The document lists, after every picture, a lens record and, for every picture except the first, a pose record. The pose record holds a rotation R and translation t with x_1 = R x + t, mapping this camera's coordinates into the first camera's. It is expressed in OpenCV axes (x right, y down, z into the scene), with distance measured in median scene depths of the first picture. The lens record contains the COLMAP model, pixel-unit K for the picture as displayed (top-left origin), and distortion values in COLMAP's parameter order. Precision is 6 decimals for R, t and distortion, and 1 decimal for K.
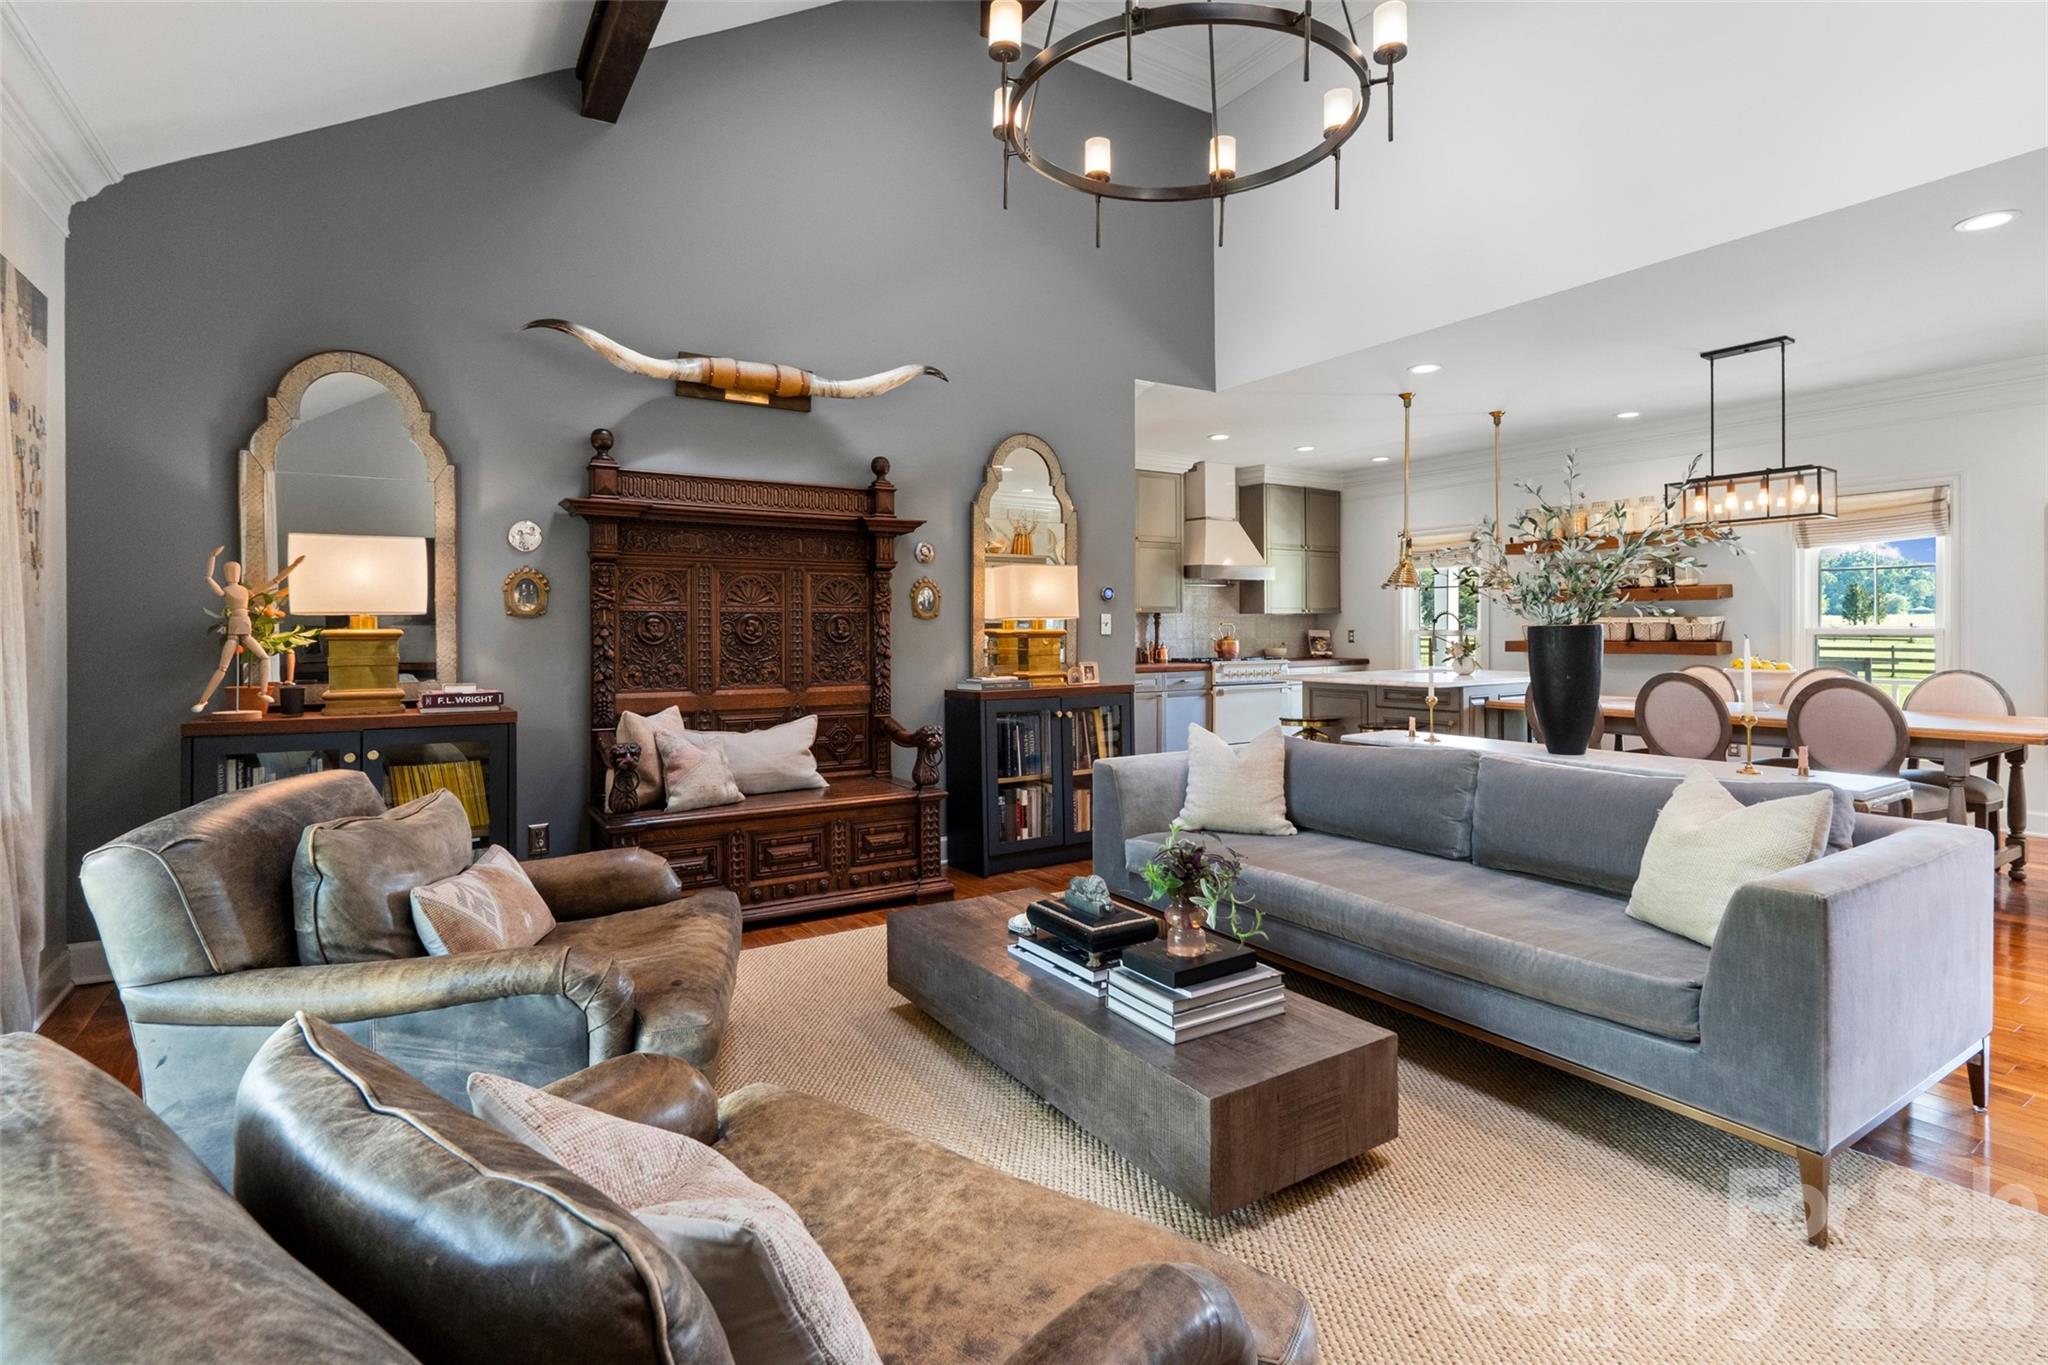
lens RADIAL K [[968.0, 0, 1025.8], [0, 968.0, 626.0], [0, 0, 1]] dist [-0.012690, -0.000342]
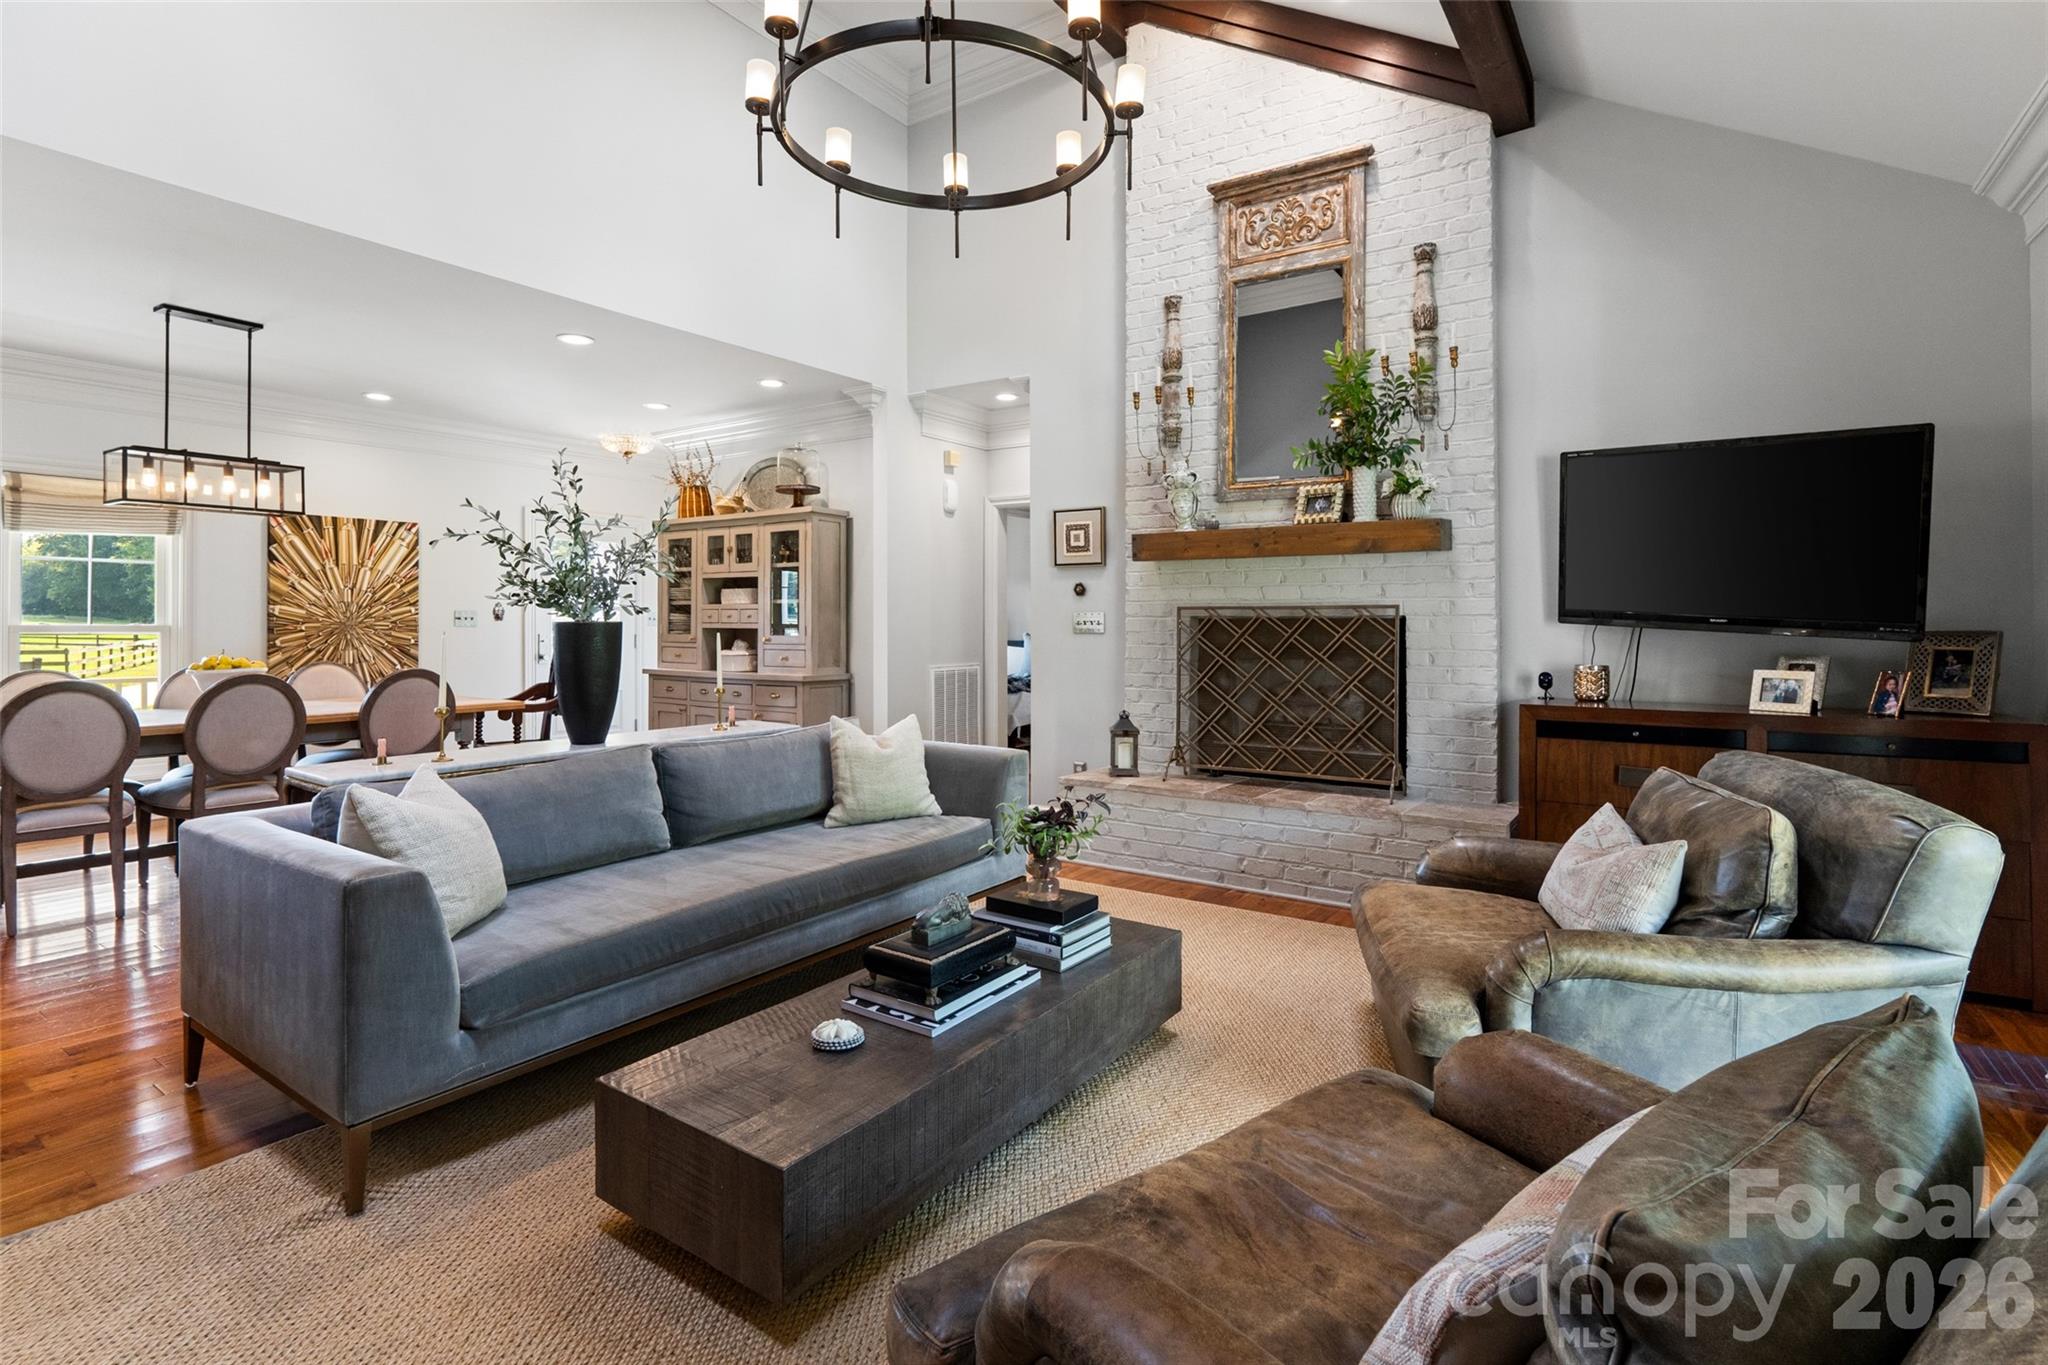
lens RADIAL K [[975.1, 0, 1028.9], [0, 975.1, 619.5], [0, 0, 1]] dist [0.001222, 0.000235]
pose [[-0.391228, 0.007679, 0.920262, -0.357026], [-0.004313, 0.999939, -0.010177, 0.002569], [-0.920284, -0.007950, -0.391171, 0.569361]]
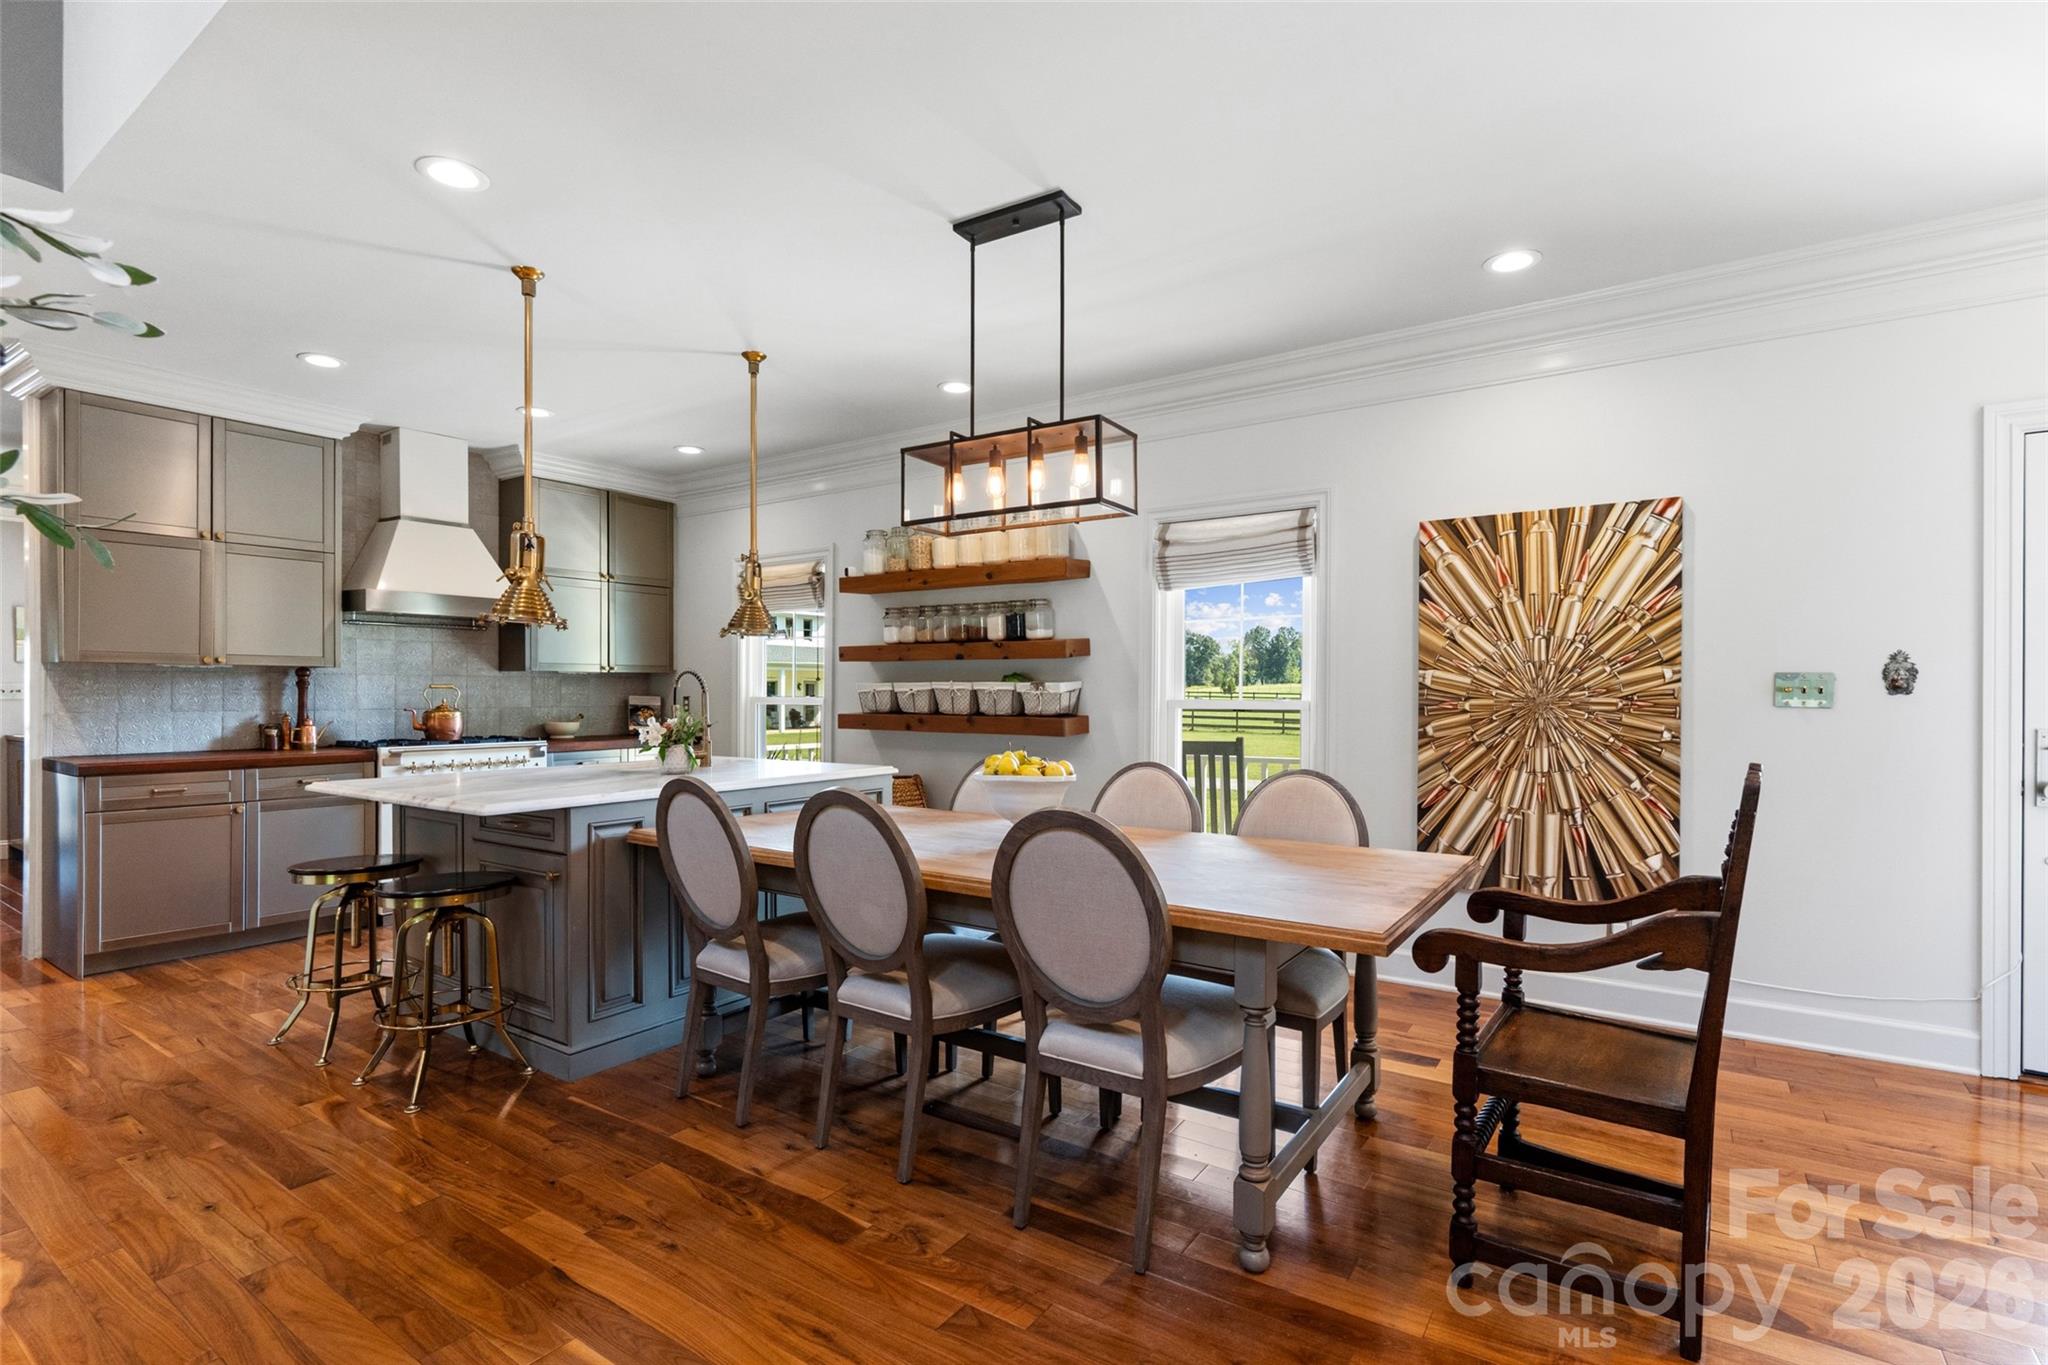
lens RADIAL K [[958.5, 0, 1017.4], [0, 958.5, 687.5], [0, 0, 1]] dist [0.001076, 0.000074]
pose [[0.918779, 0.009334, 0.394662, 0.464056], [-0.008892, 0.999956, -0.002949, -0.004164], [-0.394672, -0.000800, 0.918822, 0.412157]]
